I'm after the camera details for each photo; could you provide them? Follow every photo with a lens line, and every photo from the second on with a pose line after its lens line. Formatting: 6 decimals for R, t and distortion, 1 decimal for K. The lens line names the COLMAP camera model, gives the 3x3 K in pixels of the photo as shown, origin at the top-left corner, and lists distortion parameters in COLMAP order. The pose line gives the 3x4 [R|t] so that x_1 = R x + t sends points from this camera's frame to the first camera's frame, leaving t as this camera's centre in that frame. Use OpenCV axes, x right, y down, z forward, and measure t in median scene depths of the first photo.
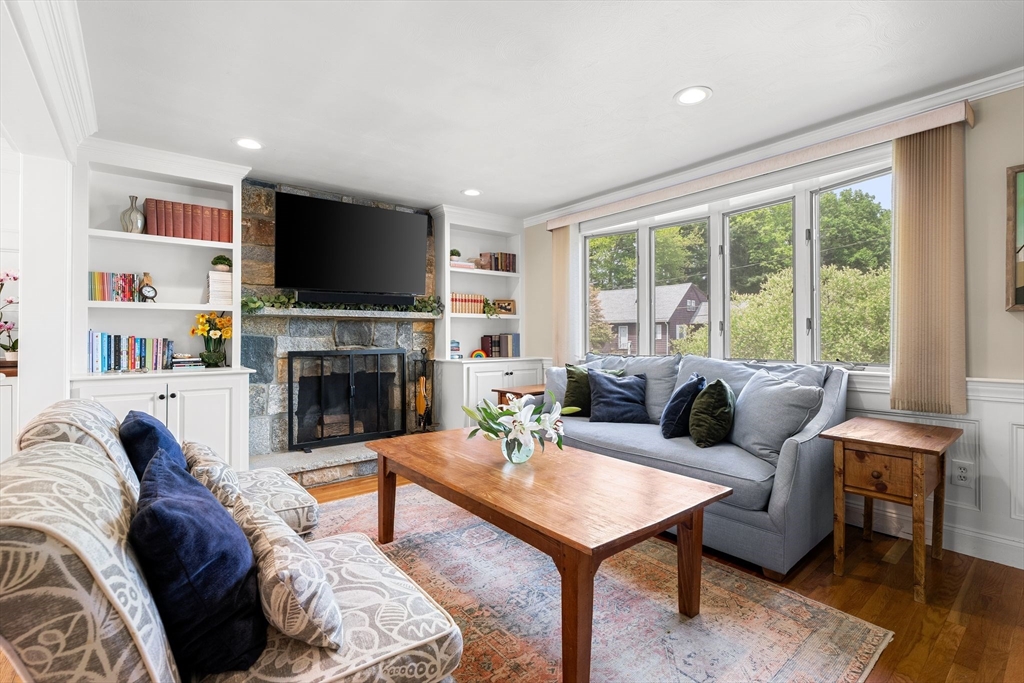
lens RADIAL K [[470.4, 0, 513.3], [0, 470.4, 331.6], [0, 0, 1]] dist [-0.002891, 0.000350]
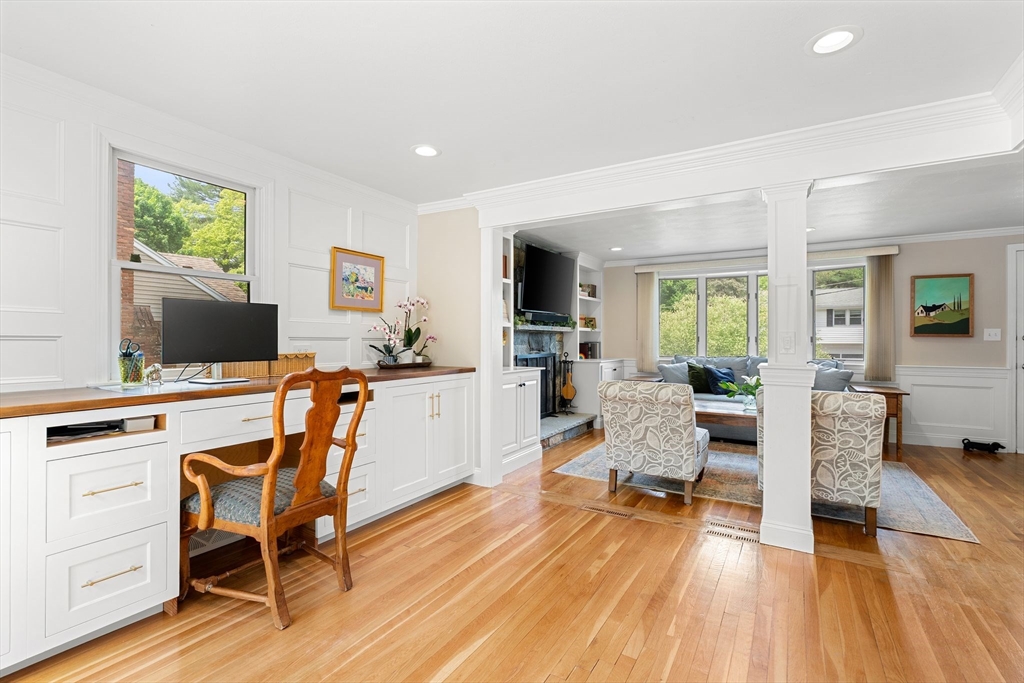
lens RADIAL K [[466.4, 0, 512.0], [0, 466.4, 341.5], [0, 0, 1]] dist [-0.004157, 0.000373]
pose [[0.938858, 0.006772, 0.344237, -0.964329], [-0.011761, 0.999854, 0.012405, -0.015252], [-0.344103, -0.015695, 0.938801, -0.302219]]
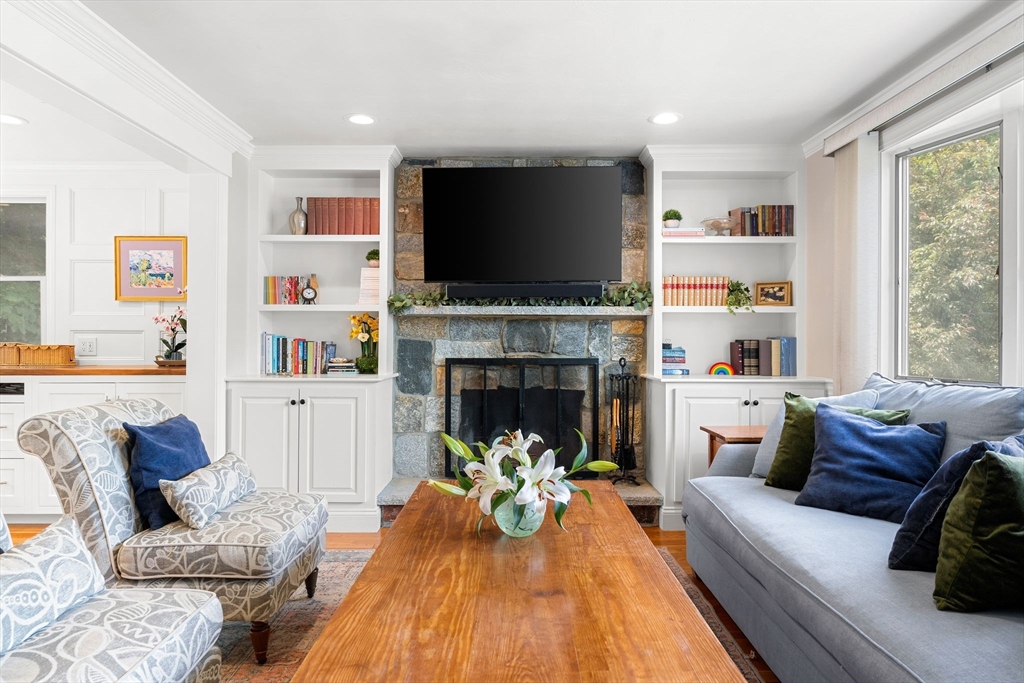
lens RADIAL K [[616.9, 0, 512.0], [0, 616.9, 341.5], [0, 0, 1]] dist [-0.003837, 0.000377]
pose [[0.782538, 0.007242, -0.622561, 0.291535], [0.001108, 0.999915, 0.013023, -0.001366], [0.622602, -0.010881, 0.782463, 0.216682]]
